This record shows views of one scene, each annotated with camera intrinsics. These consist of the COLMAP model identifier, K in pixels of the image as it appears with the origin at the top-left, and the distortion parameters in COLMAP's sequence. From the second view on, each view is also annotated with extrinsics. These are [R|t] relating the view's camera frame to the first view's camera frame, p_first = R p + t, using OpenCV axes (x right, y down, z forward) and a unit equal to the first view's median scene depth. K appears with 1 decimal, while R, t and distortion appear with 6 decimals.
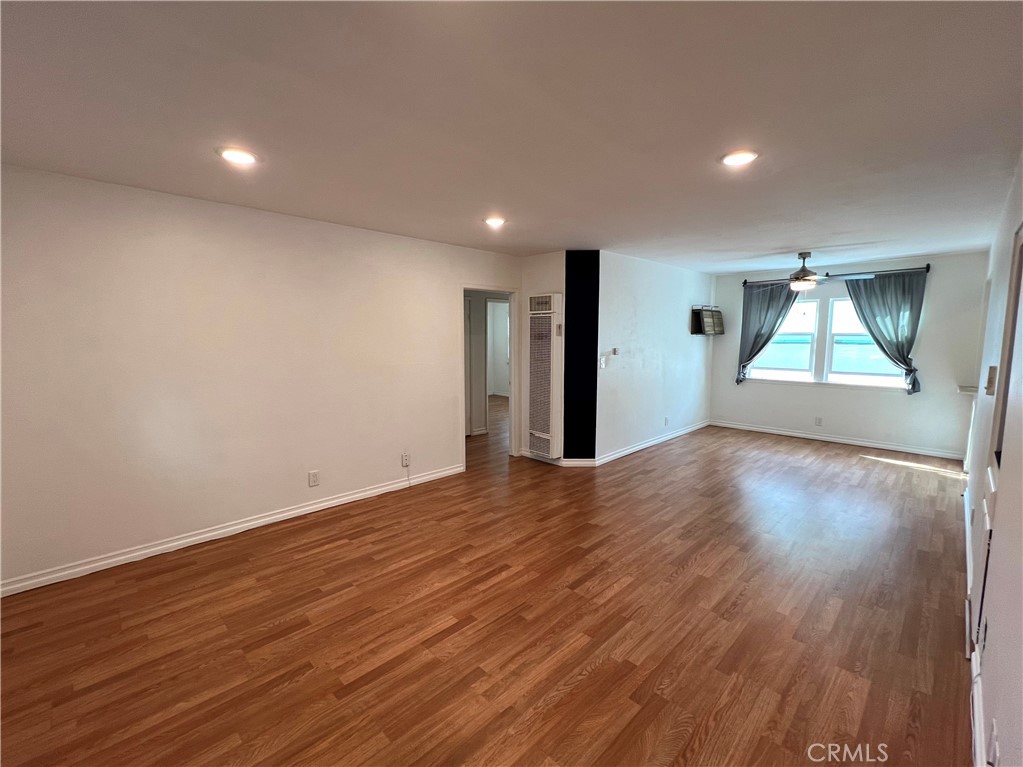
lens RADIAL K [[443.4, 0, 511.1], [0, 443.4, 383.1], [0, 0, 1]] dist [-0.000849, -0.000184]
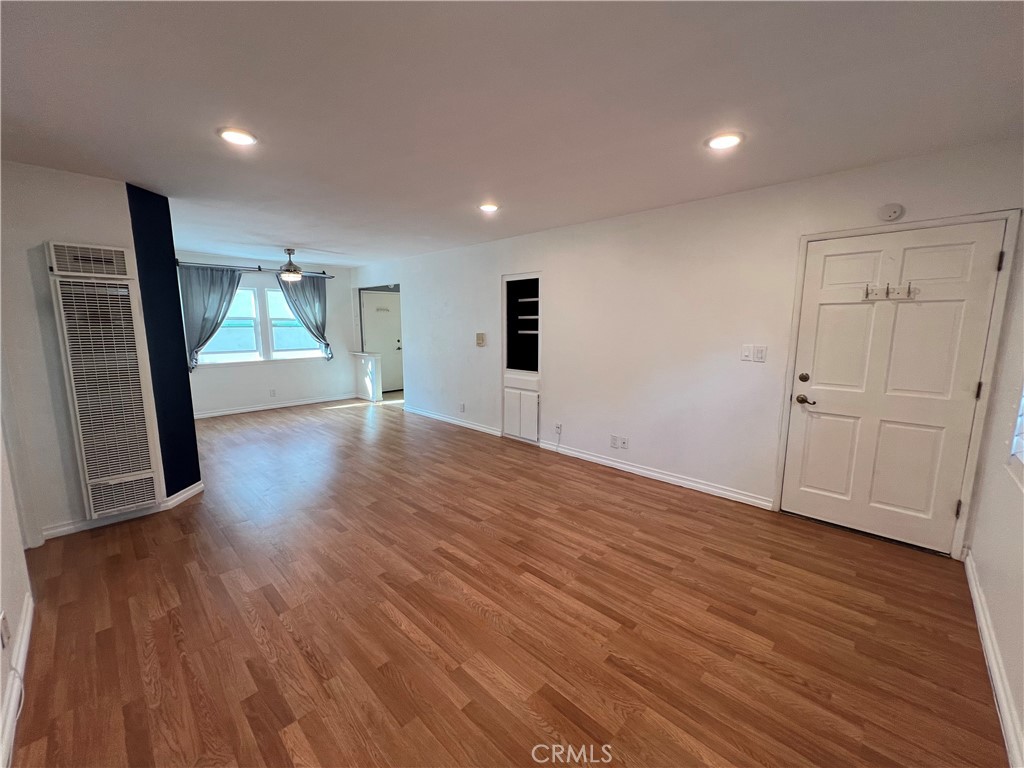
lens RADIAL K [[408.7, 0, 510.8], [0, 408.7, 384.6], [0, 0, 1]] dist [-0.001033, 0.000487]
pose [[-0.021109, -0.149247, 0.988575, -0.785563], [0.106744, 0.982806, 0.150656, -0.063095], [-0.994062, 0.108704, -0.004815, 0.733306]]
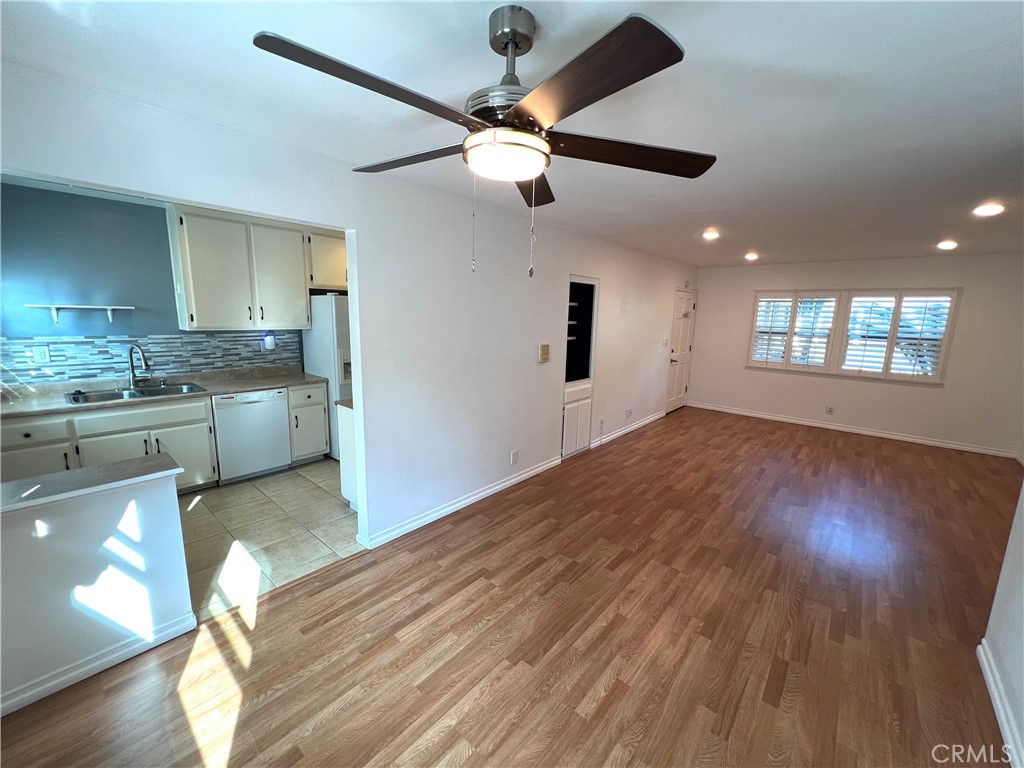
lens RADIAL K [[408.7, 0, 512.2], [0, 408.7, 384.6], [0, 0, 1]] dist [-0.001033, 0.000487]
pose [[-0.997234, -0.010284, -0.073612, 1.088163], [-0.030482, 0.959852, 0.278845, -0.260218], [0.067789, 0.280318, -0.957511, 2.051479]]
